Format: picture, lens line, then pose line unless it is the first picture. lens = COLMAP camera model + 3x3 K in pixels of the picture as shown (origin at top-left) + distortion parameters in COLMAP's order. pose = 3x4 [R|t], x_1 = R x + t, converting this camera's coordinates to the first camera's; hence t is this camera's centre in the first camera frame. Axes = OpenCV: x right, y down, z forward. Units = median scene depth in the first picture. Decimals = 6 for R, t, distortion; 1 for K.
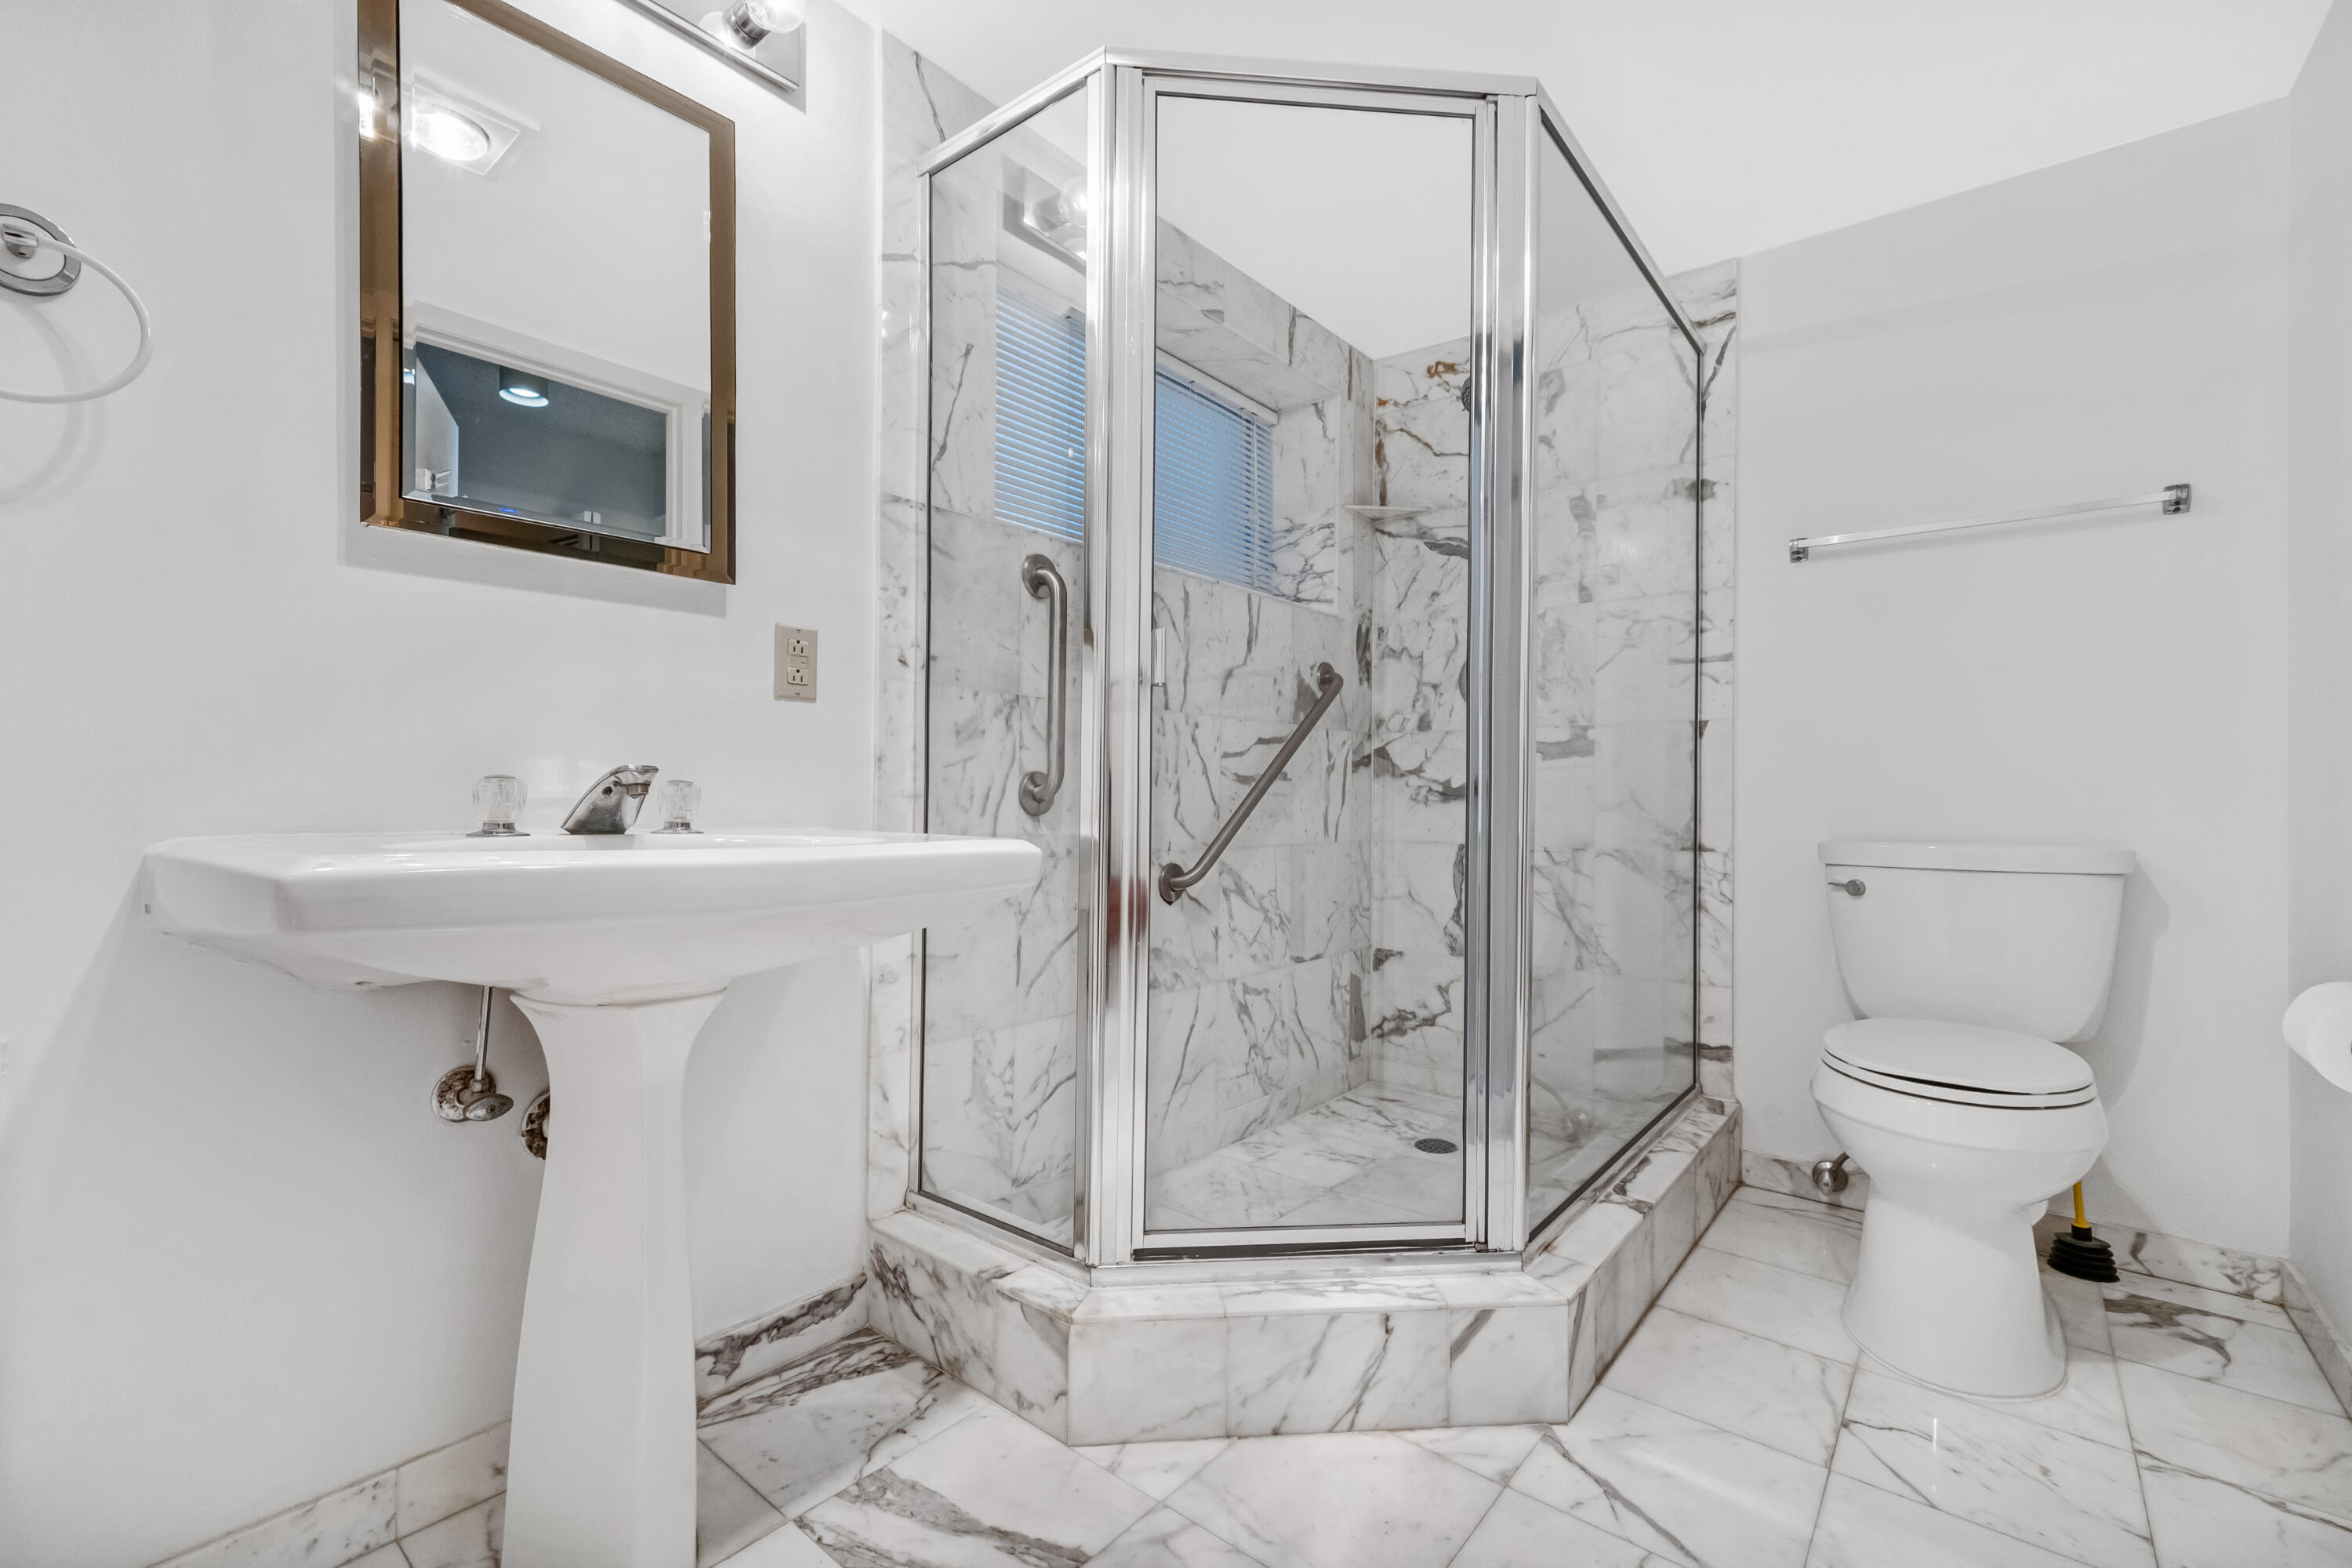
lens RADIAL K [[1020.6, 0, 1161.6], [0, 1020.6, 774.1], [0, 0, 1]] dist [-0.002248, -0.000198]
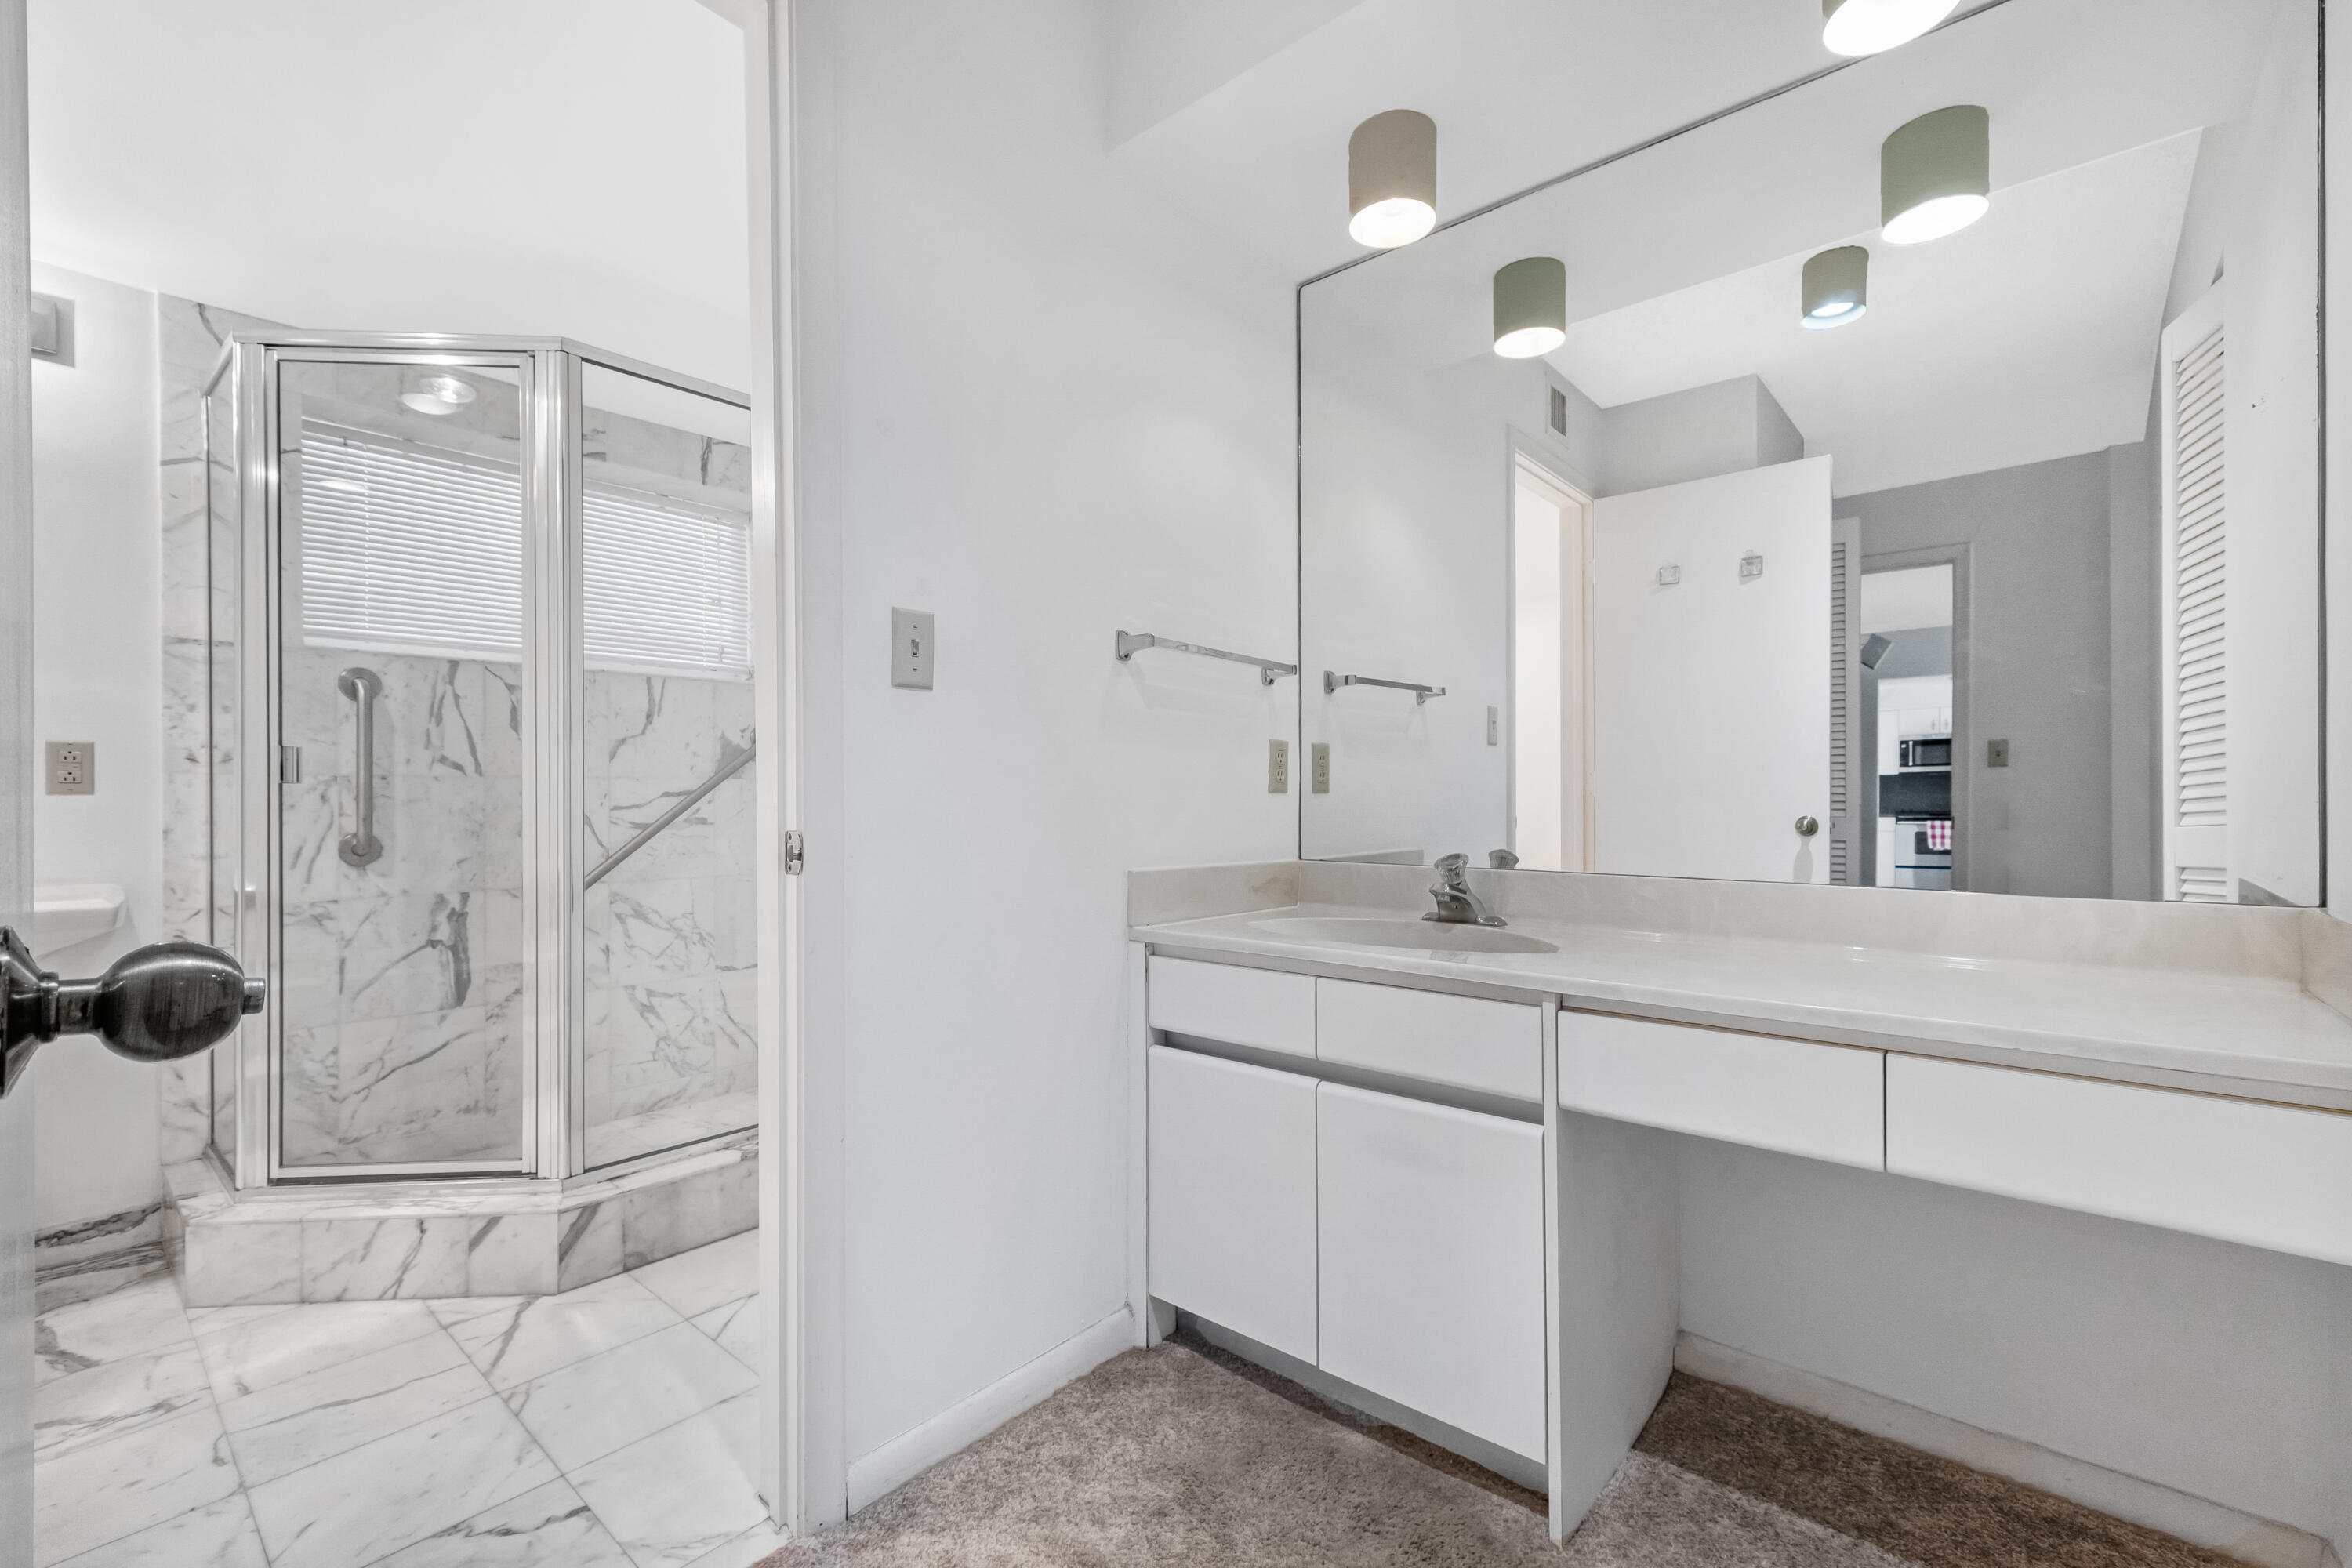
lens RADIAL K [[1020.6, 0, 1177.6], [0, 1020.6, 791.9], [0, 0, 1]] dist [-0.002248, -0.000198]
pose [[0.999736, -0.015881, -0.016590, 1.161434], [0.016189, 0.999696, 0.018585, -0.075517], [0.016290, -0.018849, 0.999690, -0.363899]]
